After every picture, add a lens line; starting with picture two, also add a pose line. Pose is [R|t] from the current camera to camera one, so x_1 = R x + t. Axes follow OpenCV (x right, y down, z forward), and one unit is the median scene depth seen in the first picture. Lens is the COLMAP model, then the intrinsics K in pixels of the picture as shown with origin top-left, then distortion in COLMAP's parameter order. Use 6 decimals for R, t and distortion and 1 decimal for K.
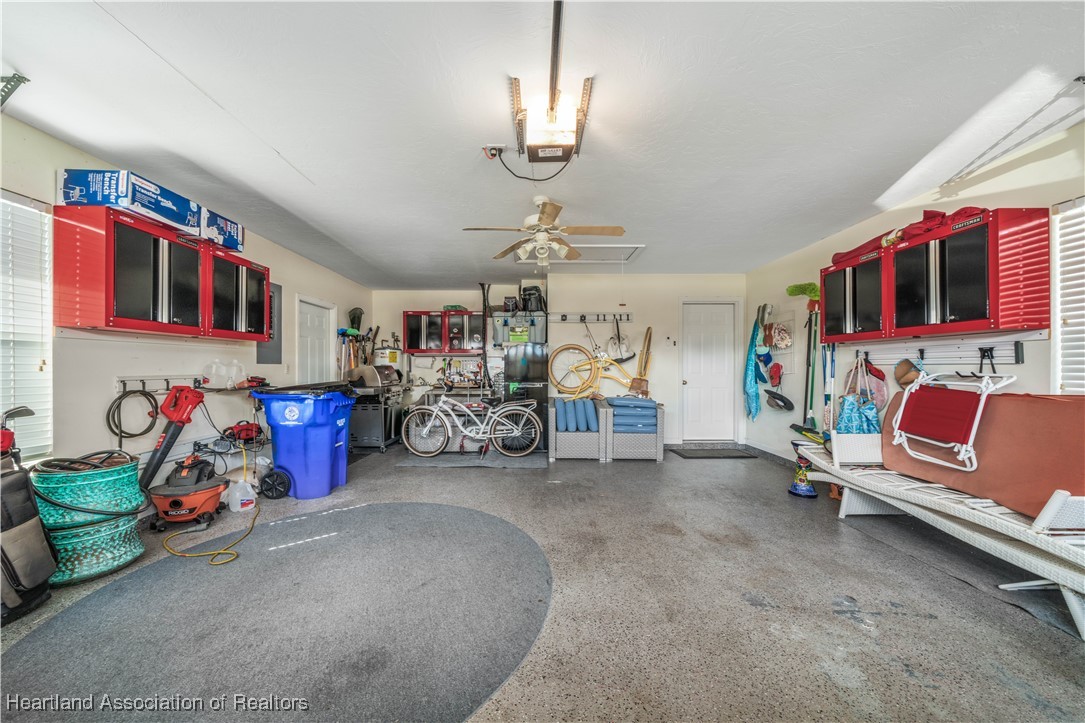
lens RADIAL K [[383.1, 0, 524.0], [0, 383.1, 371.2], [0, 0, 1]] dist [-0.001201, -0.000008]
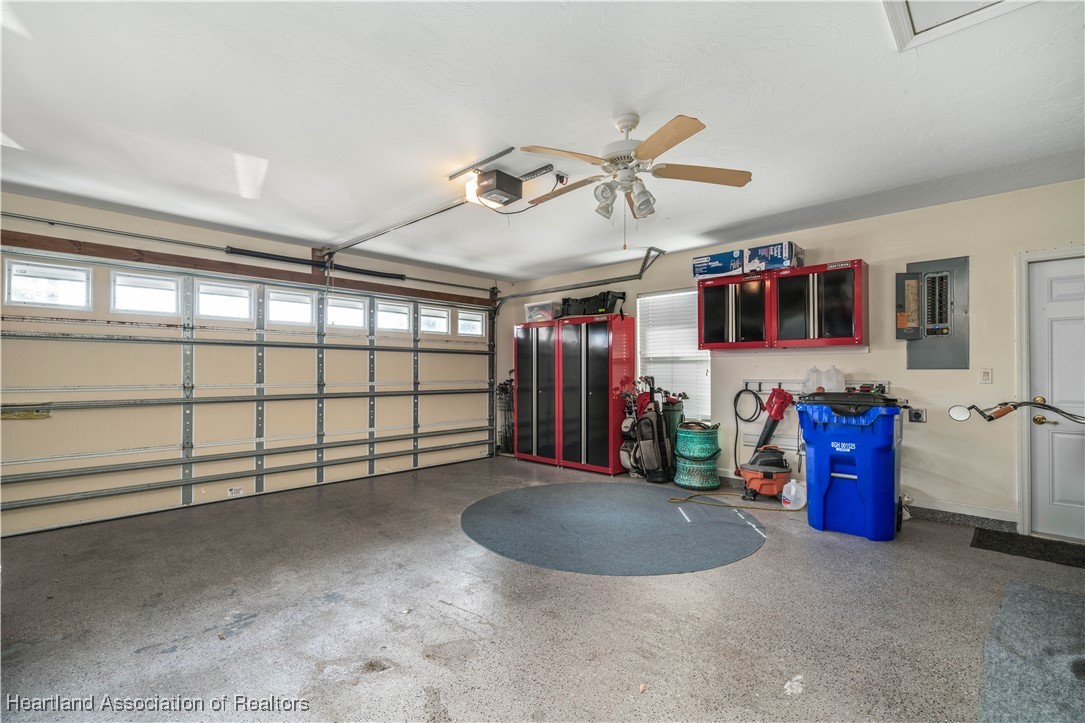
lens RADIAL K [[476.6, 0, 540.9], [0, 476.6, 372.8], [0, 0, 1]] dist [-0.001314, 0.000493]
pose [[-0.667842, -0.001977, -0.744300, 0.826934], [-0.009274, 0.999941, 0.005665, -0.015186], [0.744245, 0.010686, -0.667821, 1.583334]]
